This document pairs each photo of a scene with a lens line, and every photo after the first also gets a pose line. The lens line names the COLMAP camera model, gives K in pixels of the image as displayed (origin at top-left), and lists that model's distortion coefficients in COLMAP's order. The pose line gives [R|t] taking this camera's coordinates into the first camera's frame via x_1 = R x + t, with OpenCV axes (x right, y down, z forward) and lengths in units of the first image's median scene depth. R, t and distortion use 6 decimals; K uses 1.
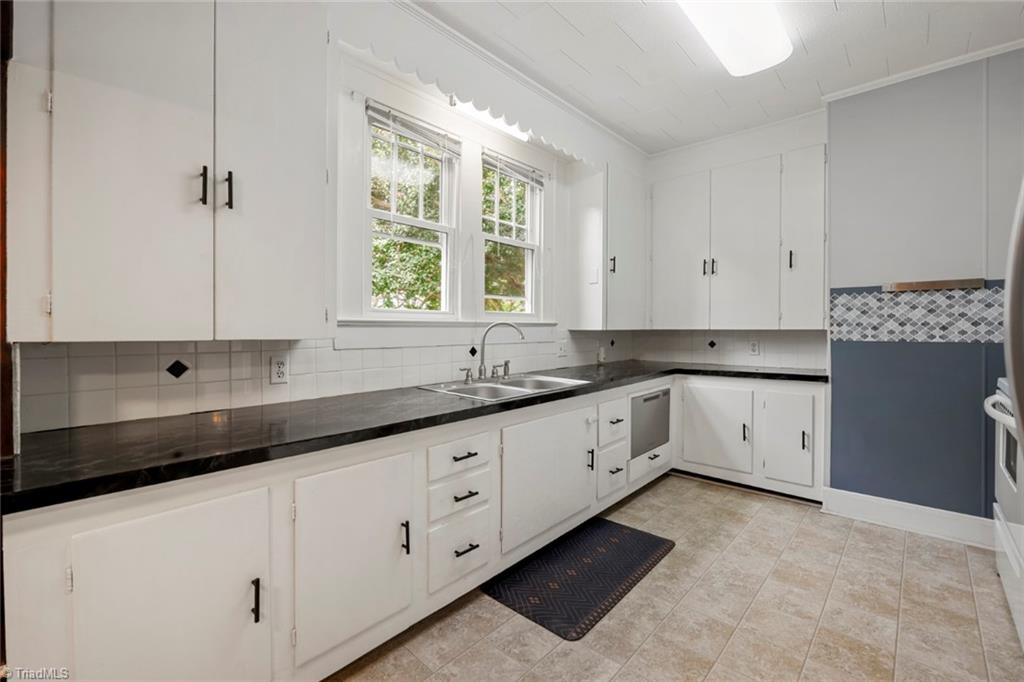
lens RADIAL K [[449.1, 0, 514.6], [0, 449.1, 330.5], [0, 0, 1]] dist [0.006474, 0.000108]
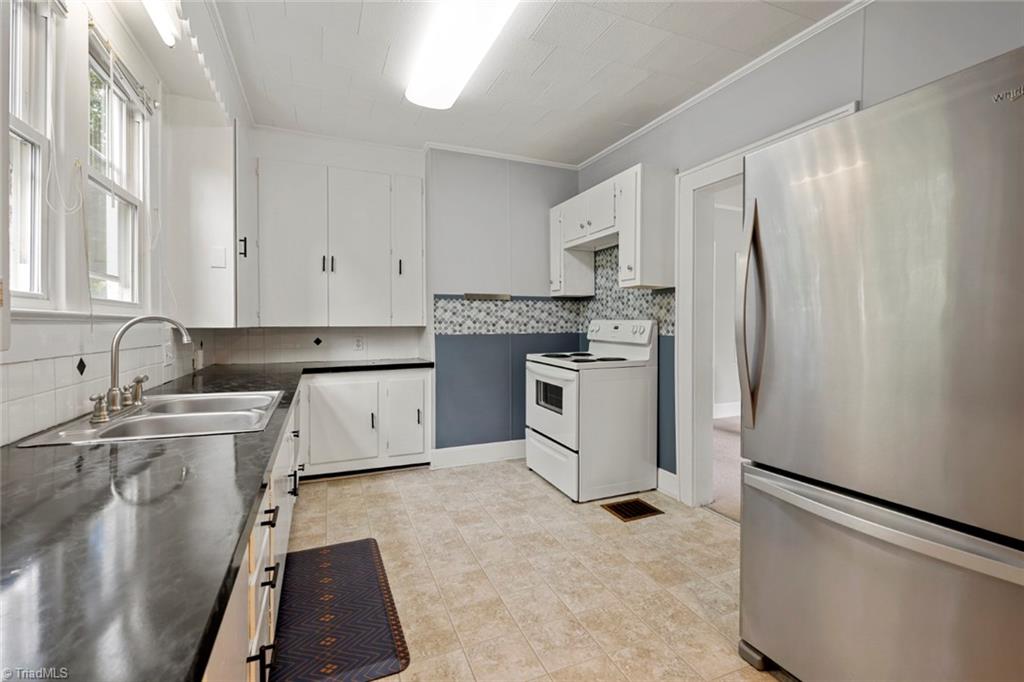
lens RADIAL K [[449.1, 0, 516.4], [0, 449.1, 327.9], [0, 0, 1]] dist [0.006474, 0.000108]
pose [[0.422757, -0.005889, 0.906224, -0.370125], [0.006653, 0.999972, 0.003395, 0.000128], [-0.906219, 0.004594, 0.422785, 0.252451]]
